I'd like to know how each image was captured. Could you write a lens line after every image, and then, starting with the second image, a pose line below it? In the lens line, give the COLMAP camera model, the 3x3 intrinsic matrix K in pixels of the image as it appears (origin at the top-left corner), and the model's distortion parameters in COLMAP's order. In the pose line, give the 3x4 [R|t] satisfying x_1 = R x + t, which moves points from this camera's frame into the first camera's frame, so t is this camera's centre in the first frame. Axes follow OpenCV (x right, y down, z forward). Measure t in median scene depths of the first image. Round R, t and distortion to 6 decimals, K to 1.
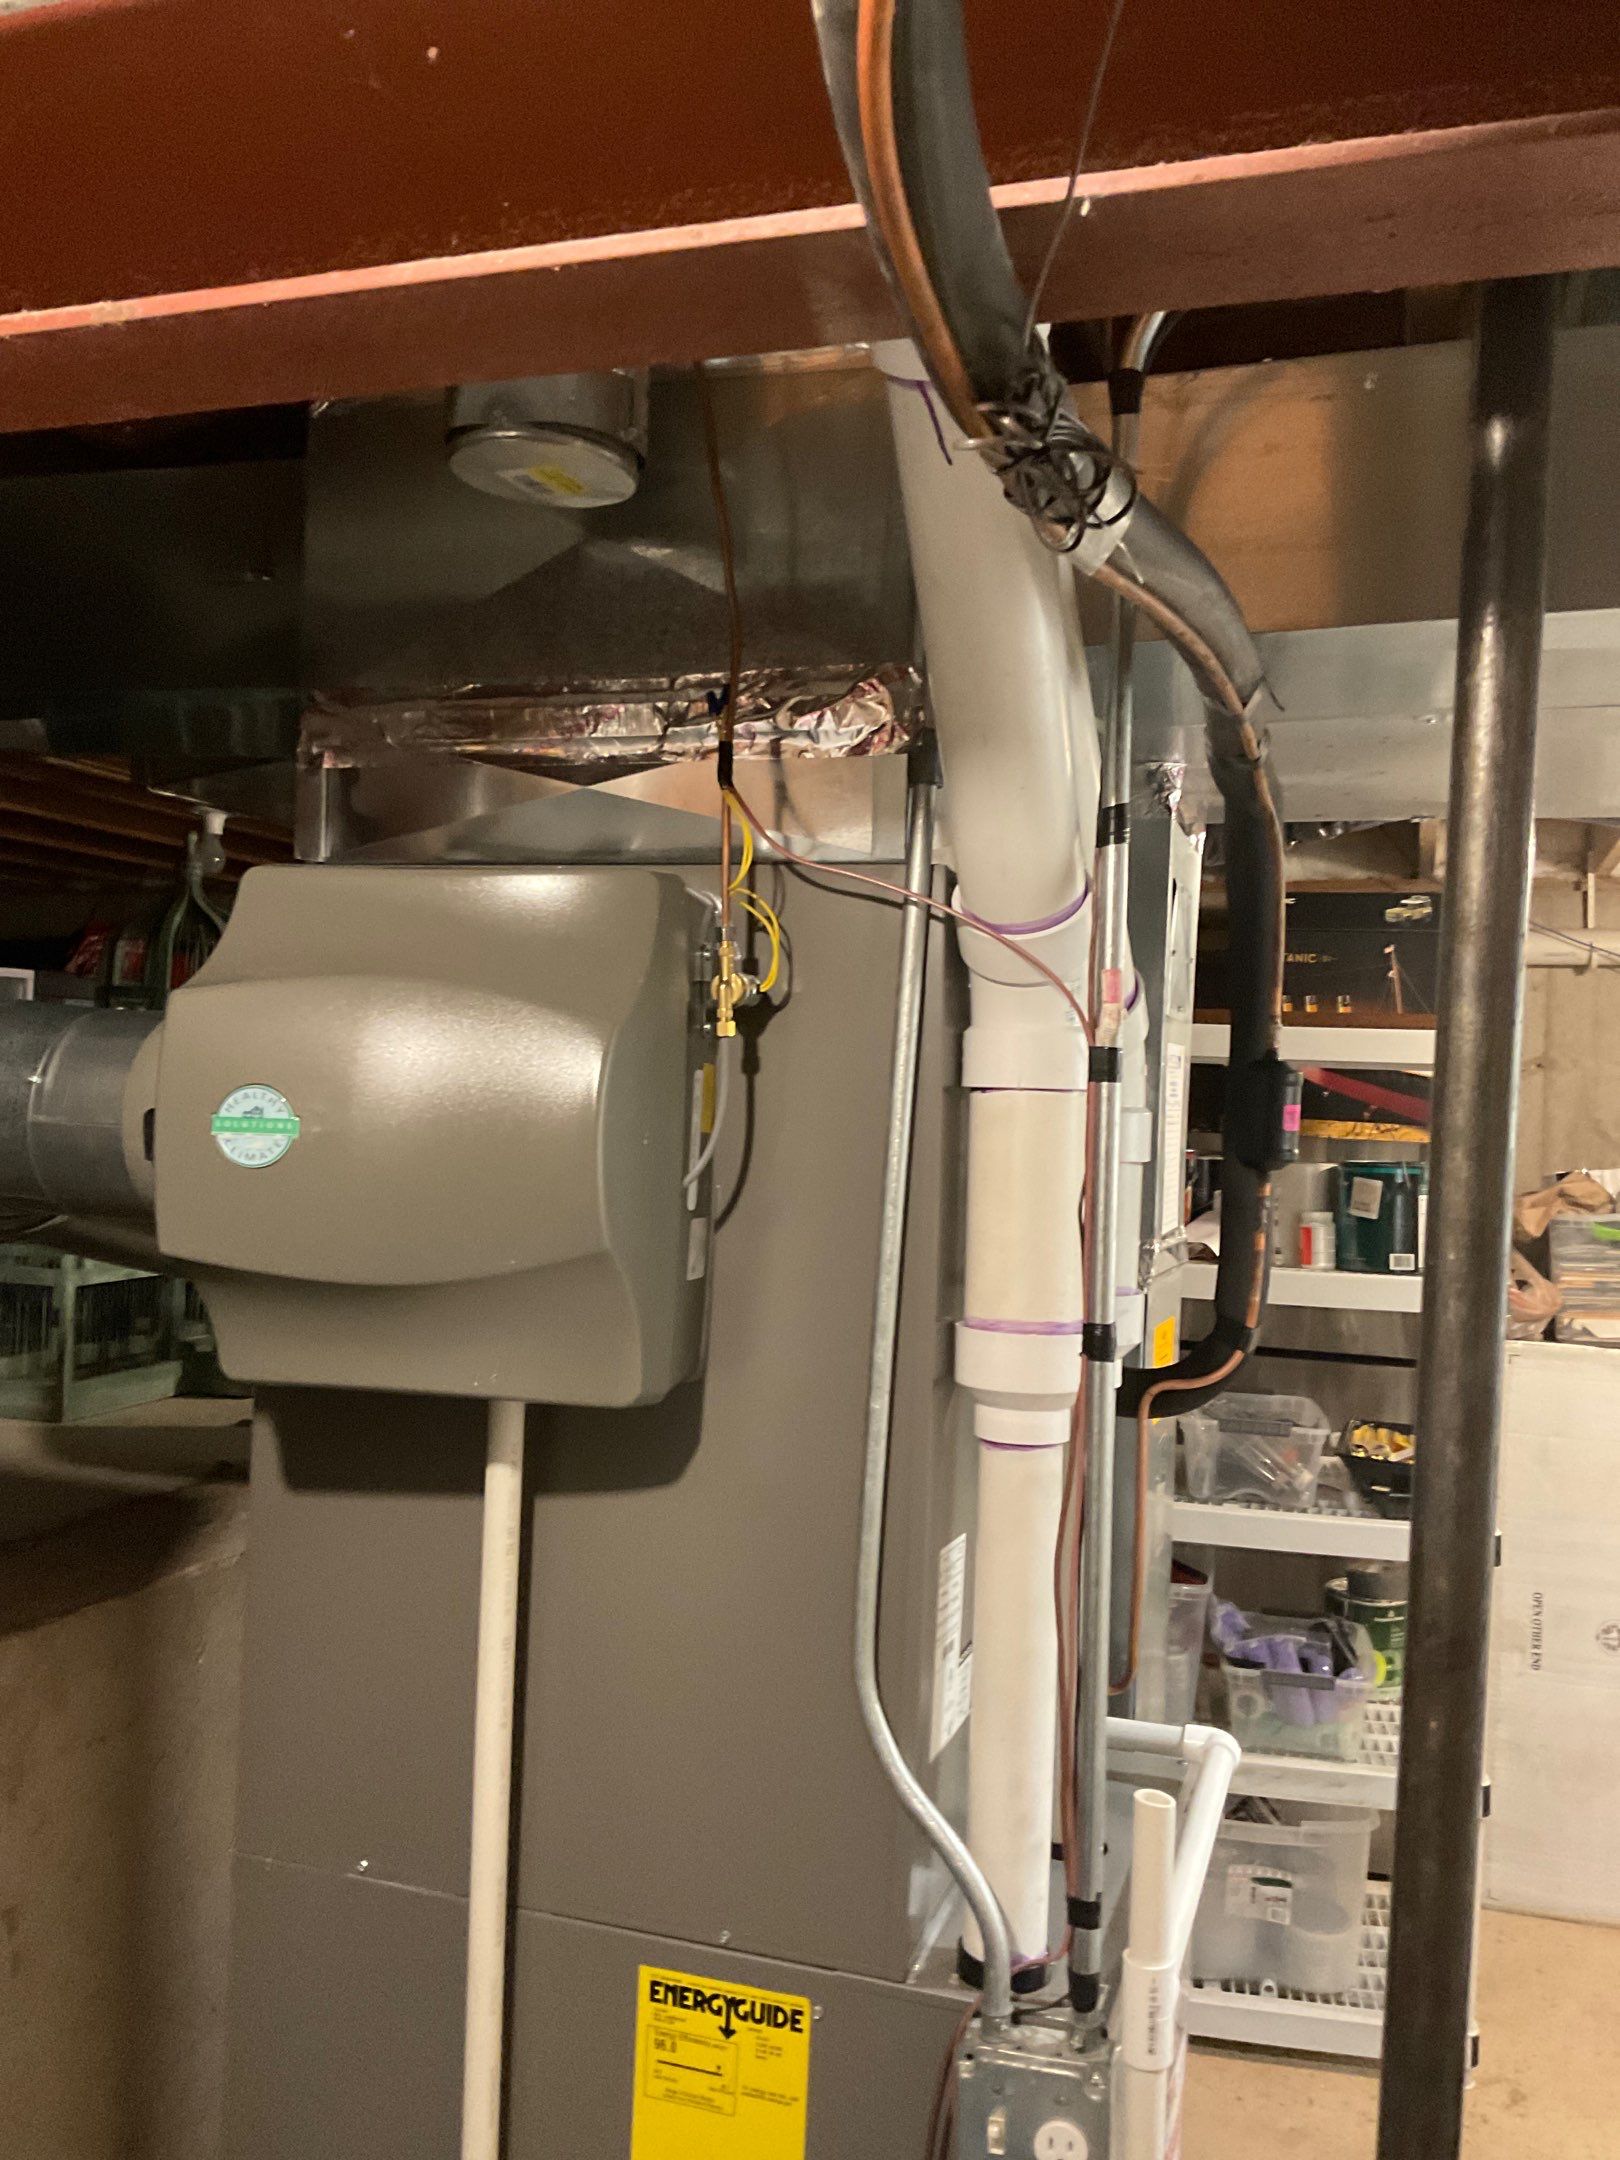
lens RADIAL K [[1778.8, 0, 810.0], [0, 1778.8, 1080.0], [0, 0, 1]] dist [0.122285, -0.246892]
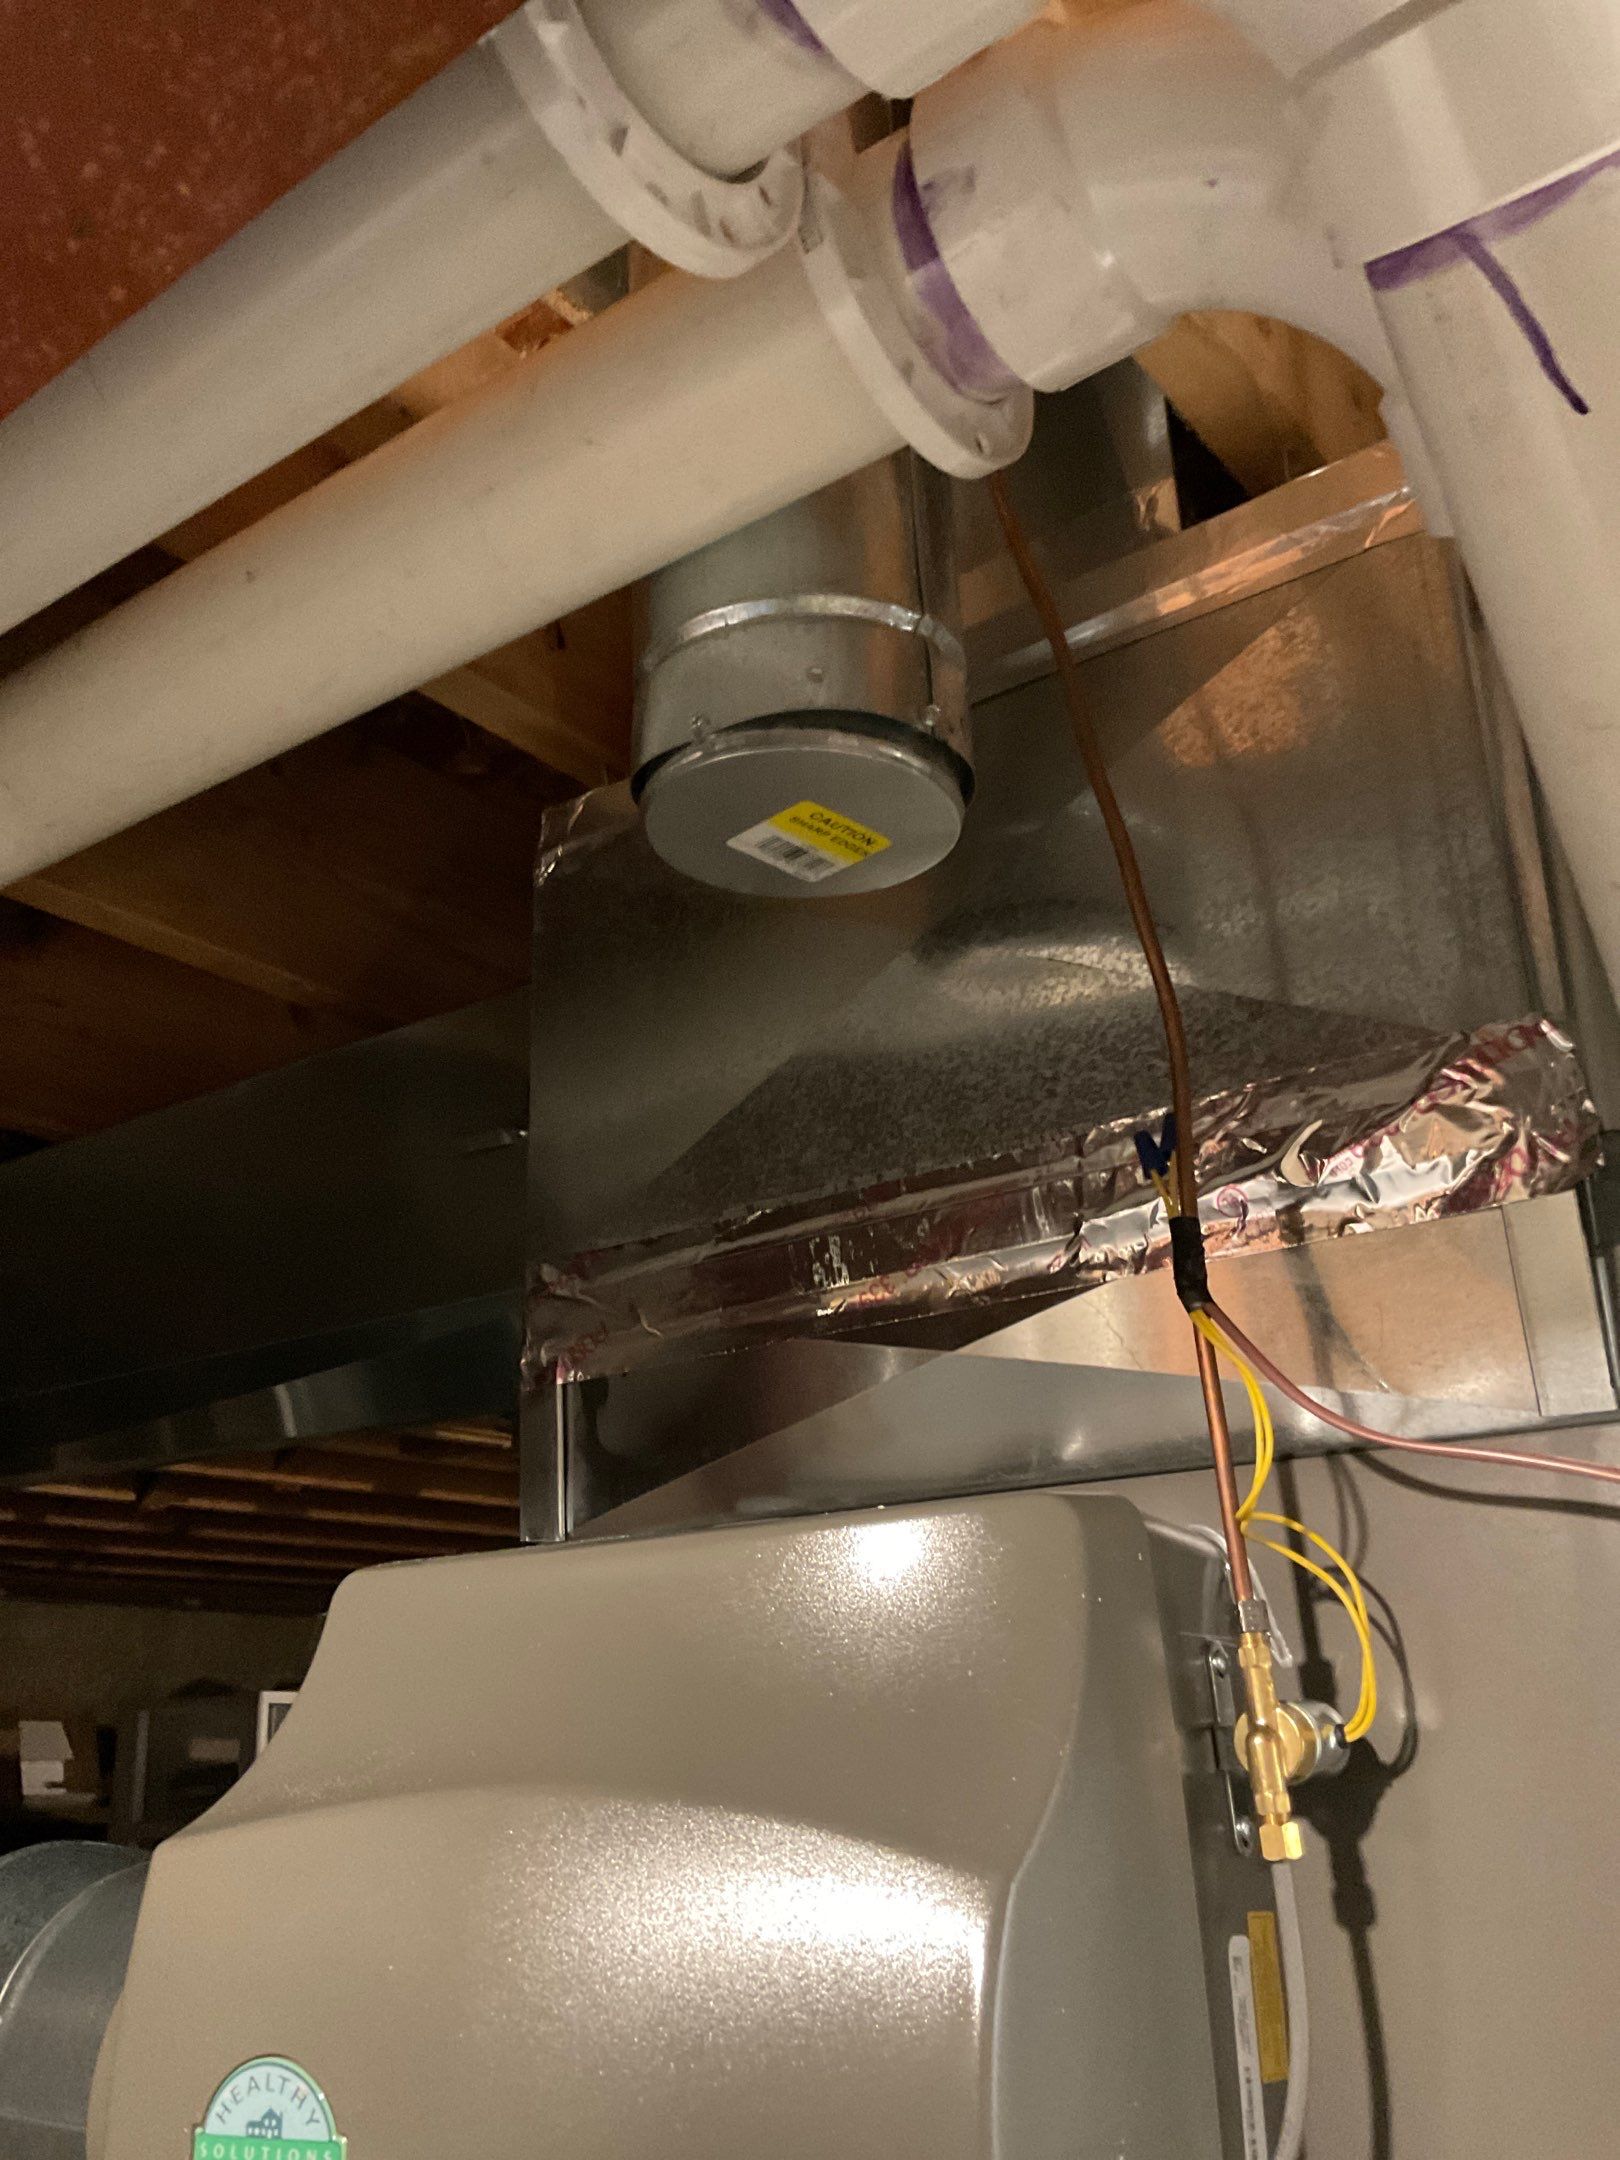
lens RADIAL K [[1778.8, 0, 810.0], [0, 1778.8, 1080.0], [0, 0, 1]] dist [0.122285, -0.246892]
pose [[0.947678, -0.173238, -0.268131, -0.004915], [0.072132, 0.934424, -0.348782, -0.056104], [0.310970, 0.311192, 0.898029, 0.488557]]
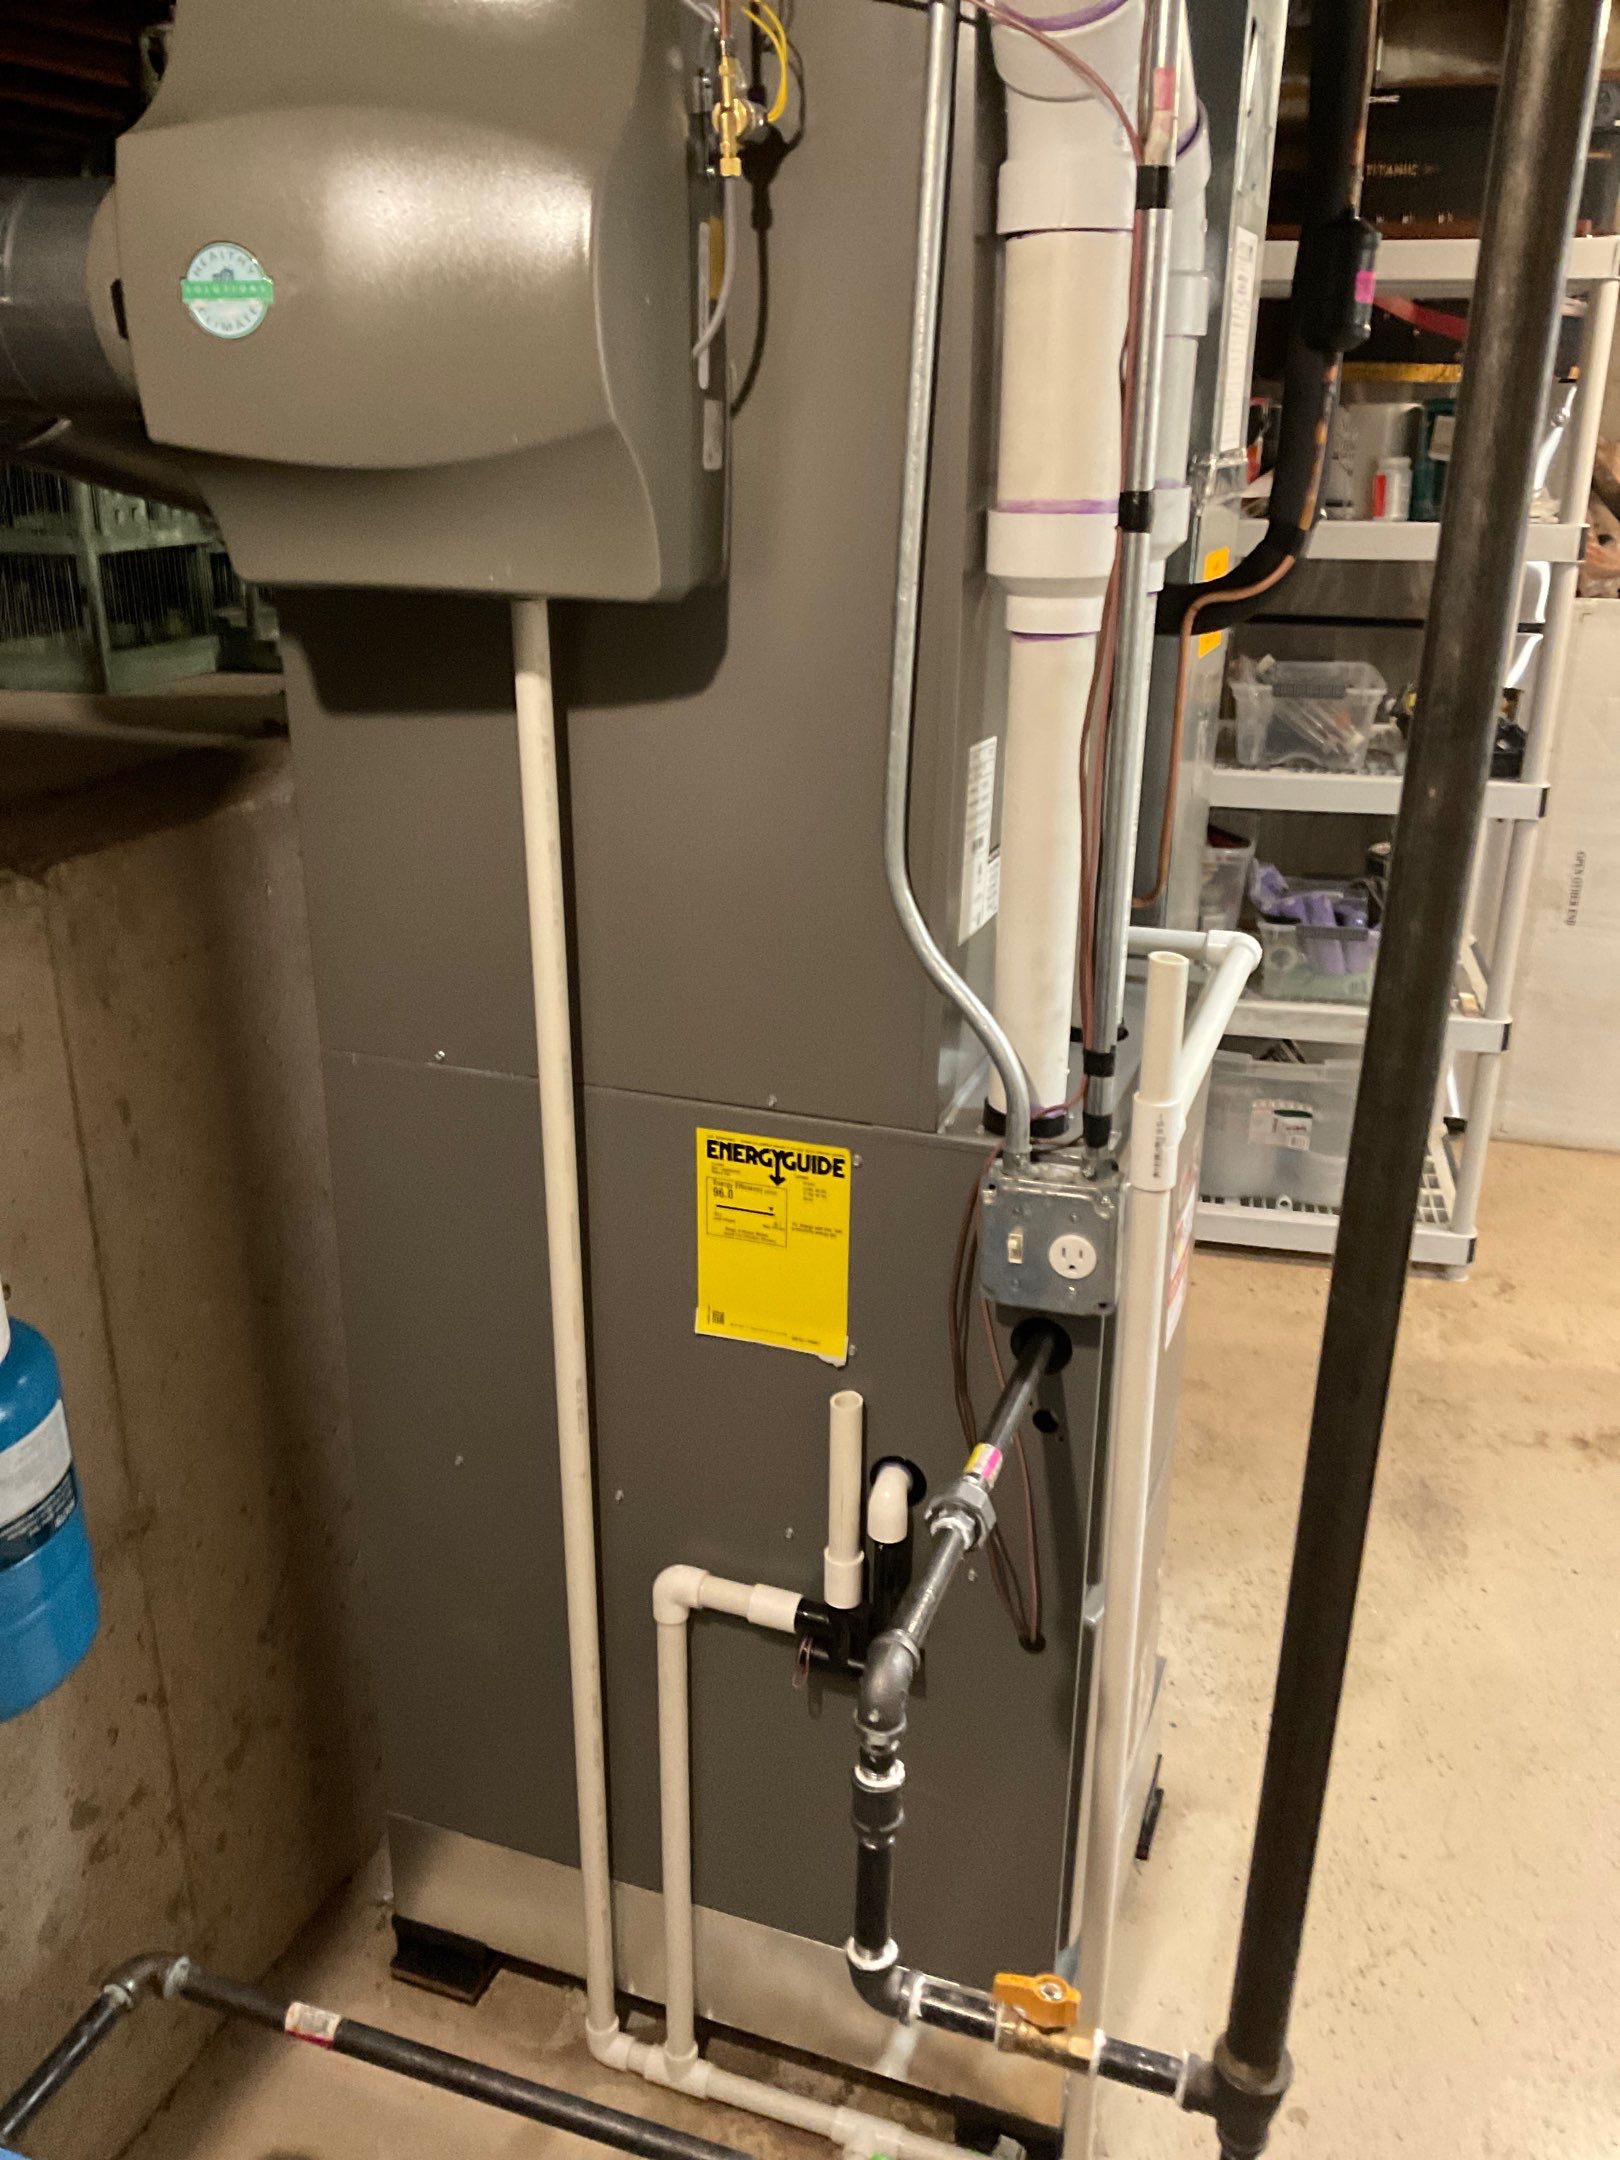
lens RADIAL K [[1778.8, 0, 810.0], [0, 1778.8, 1080.0], [0, 0, 1]] dist [0.122285, -0.246892]
pose [[0.999096, -0.020219, -0.037382, 0.016669], [0.032260, 0.933416, 0.357342, 0.074322], [0.027668, -0.358225, 0.933225, -0.007533]]
